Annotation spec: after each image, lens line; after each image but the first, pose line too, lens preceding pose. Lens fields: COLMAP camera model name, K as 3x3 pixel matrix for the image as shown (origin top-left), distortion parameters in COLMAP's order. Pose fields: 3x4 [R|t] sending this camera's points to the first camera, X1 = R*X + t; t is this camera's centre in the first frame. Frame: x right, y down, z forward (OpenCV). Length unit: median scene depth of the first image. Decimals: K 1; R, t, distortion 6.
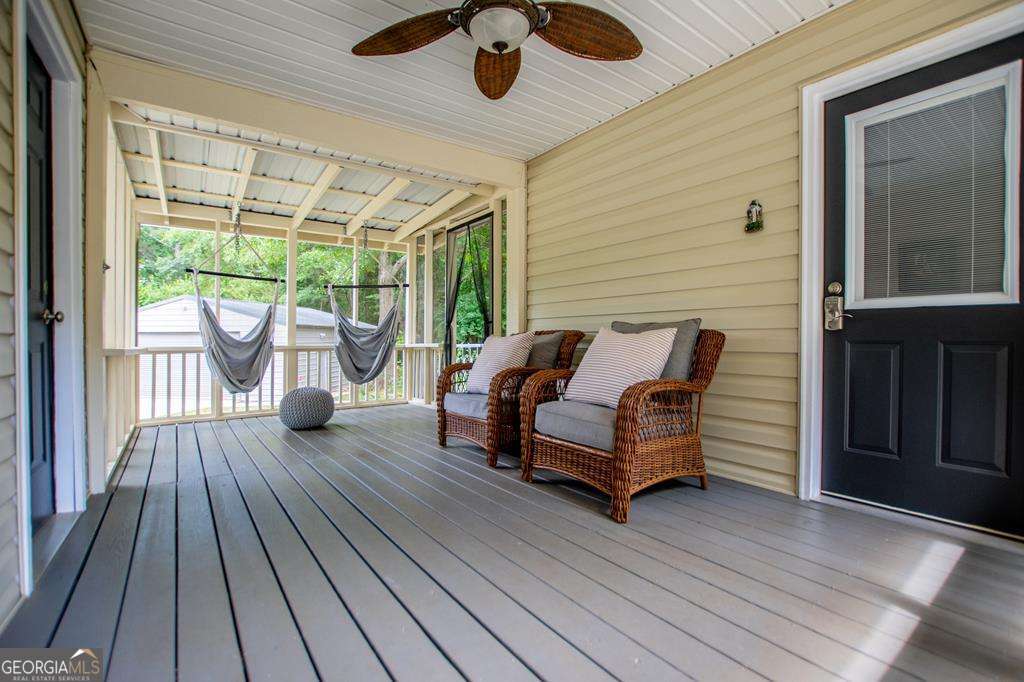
lens RADIAL K [[448.7, 0, 514.0], [0, 448.7, 341.2], [0, 0, 1]] dist [-0.001371, -0.000035]
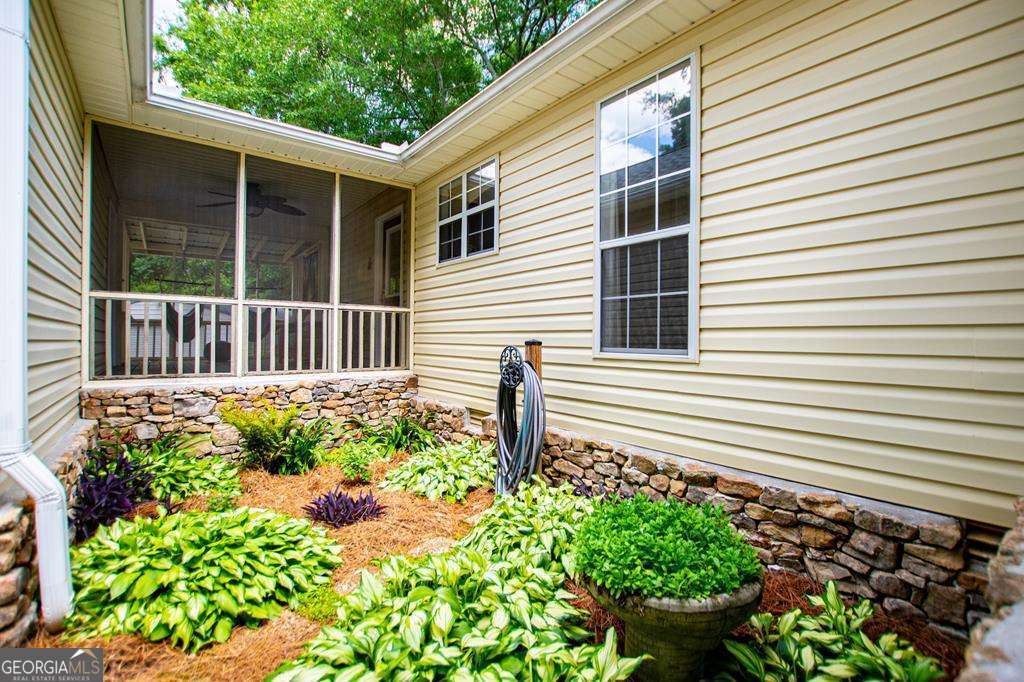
lens RADIAL K [[448.7, 0, 509.7], [0, 448.7, 338.1], [0, 0, 1]] dist [-0.001371, -0.000035]
pose [[0.999592, 0.008586, 0.027236, 0.701205], [-0.008336, 0.999922, -0.009270, 0.096232], [-0.027313, 0.009039, 0.999586, -0.916339]]
